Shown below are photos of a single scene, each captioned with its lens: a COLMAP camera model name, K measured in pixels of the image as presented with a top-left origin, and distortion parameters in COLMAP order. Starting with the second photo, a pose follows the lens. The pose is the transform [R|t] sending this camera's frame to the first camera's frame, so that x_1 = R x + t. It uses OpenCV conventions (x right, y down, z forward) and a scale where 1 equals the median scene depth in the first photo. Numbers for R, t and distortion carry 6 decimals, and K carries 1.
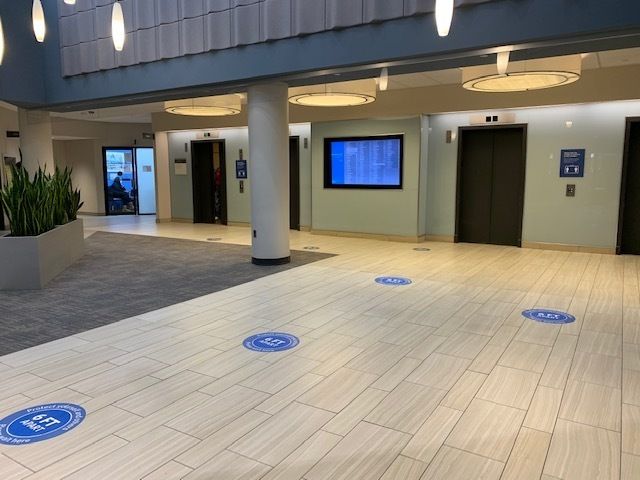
lens RADIAL K [[500.0, 0, 315.1], [0, 500.0, 240.7], [0, 0, 1]] dist [0.018863, 0.000382]
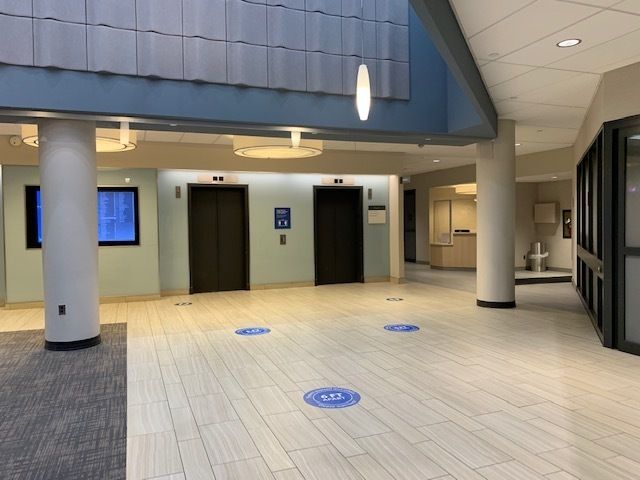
lens RADIAL K [[500.0, 0, 315.1], [0, 500.0, 240.7], [0, 0, 1]] dist [0.018863, 0.000382]
pose [[0.581705, -0.035771, 0.812613, -0.474983], [0.119948, 0.991883, -0.042202, -0.036038], [-0.804507, 0.122020, 0.581274, 0.214375]]
